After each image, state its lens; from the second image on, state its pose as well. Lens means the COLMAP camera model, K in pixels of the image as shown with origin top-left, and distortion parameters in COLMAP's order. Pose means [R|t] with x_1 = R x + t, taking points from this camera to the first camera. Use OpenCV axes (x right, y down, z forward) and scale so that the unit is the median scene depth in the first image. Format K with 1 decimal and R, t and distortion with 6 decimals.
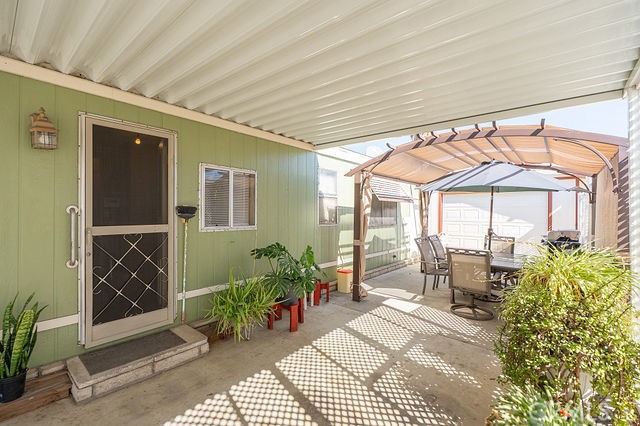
lens RADIAL K [[270.8, 0, 330.2], [0, 270.8, 214.0], [0, 0, 1]] dist [-0.000617, -0.000032]
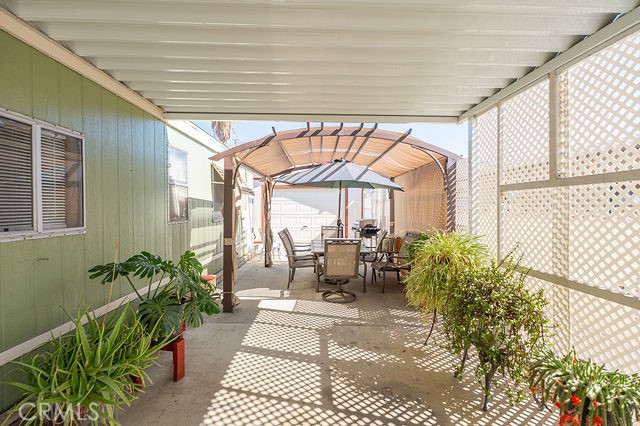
lens RADIAL K [[271.9, 0, 310.5], [0, 271.9, 213.9], [0, 0, 1]] dist [0.000248, -0.000159]
pose [[0.781001, -0.018586, 0.624253, -0.220283], [0.006067, 0.999736, 0.022175, 0.003947], [-0.624500, -0.013531, 0.780907, 0.196831]]
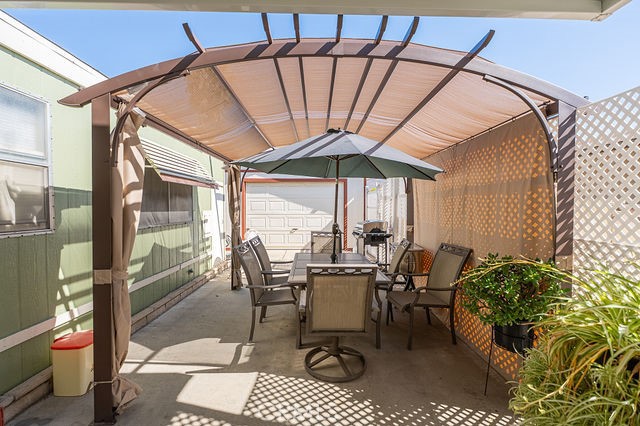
lens RADIAL K [[271.9, 0, 310.5], [0, 271.9, 213.9], [0, 0, 1]] dist [0.000248, -0.000159]
pose [[0.775601, -0.023314, 0.630793, 0.084540], [0.007891, 0.999598, 0.027242, 0.005158], [-0.631174, -0.016152, 0.775473, 0.499906]]
